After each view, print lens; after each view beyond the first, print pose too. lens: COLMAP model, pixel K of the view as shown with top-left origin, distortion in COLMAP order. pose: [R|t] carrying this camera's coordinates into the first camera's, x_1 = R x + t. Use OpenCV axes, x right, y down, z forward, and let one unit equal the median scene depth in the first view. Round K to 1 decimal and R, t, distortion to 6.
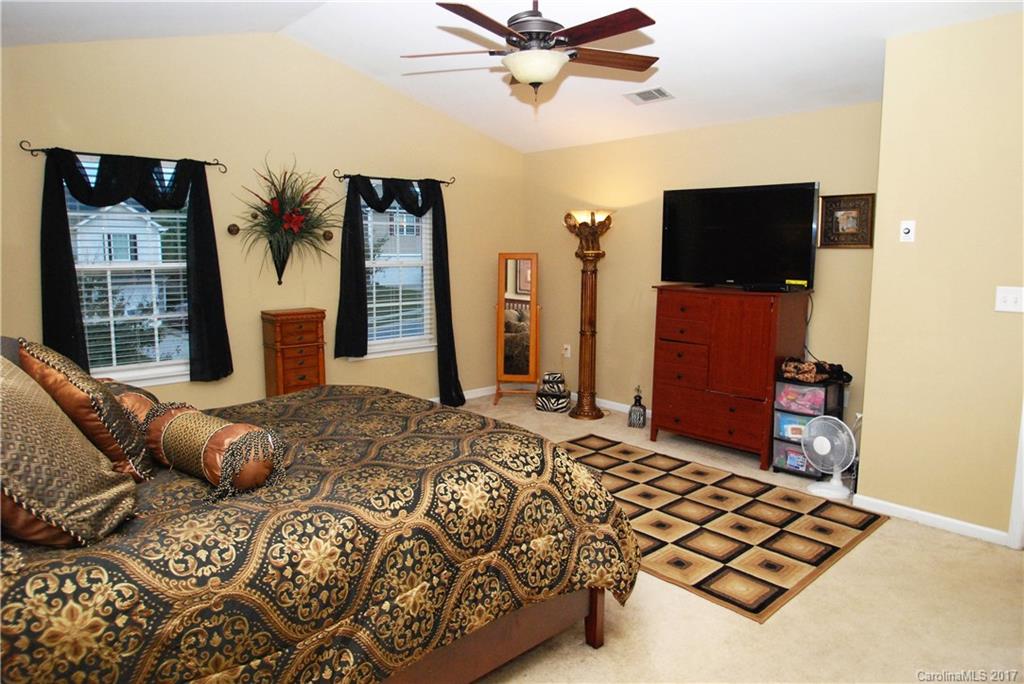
lens RADIAL K [[644.7, 0, 510.7], [0, 644.7, 340.8], [0, 0, 1]] dist [-0.025530, 0.003407]
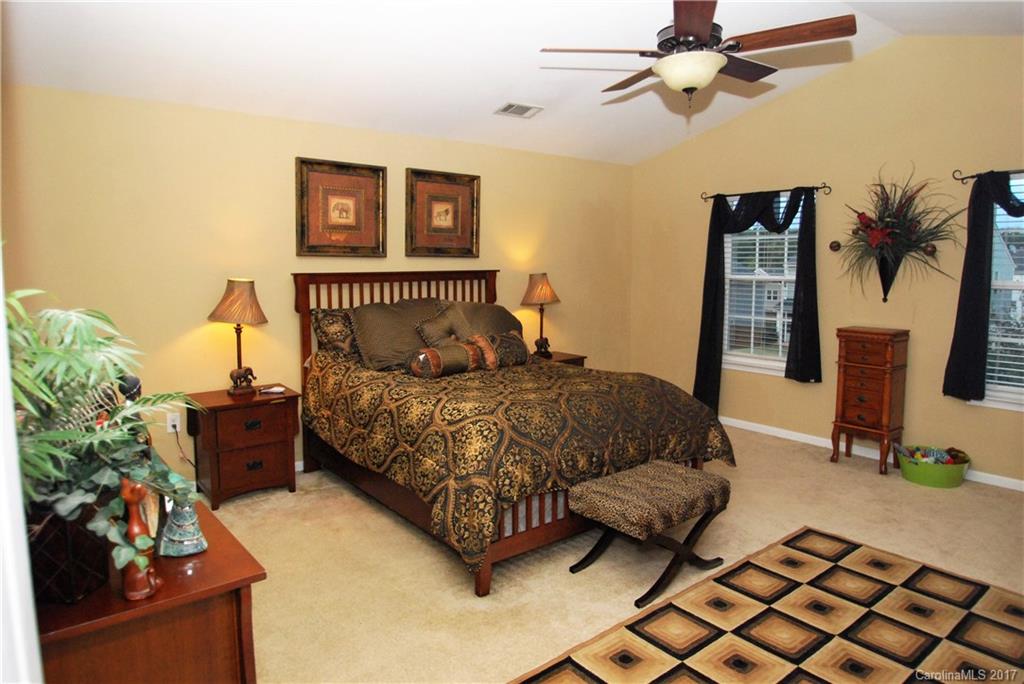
lens RADIAL K [[644.7, 0, 514.3], [0, 644.7, 339.0], [0, 0, 1]] dist [-0.025530, 0.003407]
pose [[-0.076891, 0.118866, -0.989929, 0.706212], [-0.134861, 0.982504, 0.128450, -0.091426], [0.987877, 0.143379, -0.059515, 0.588518]]
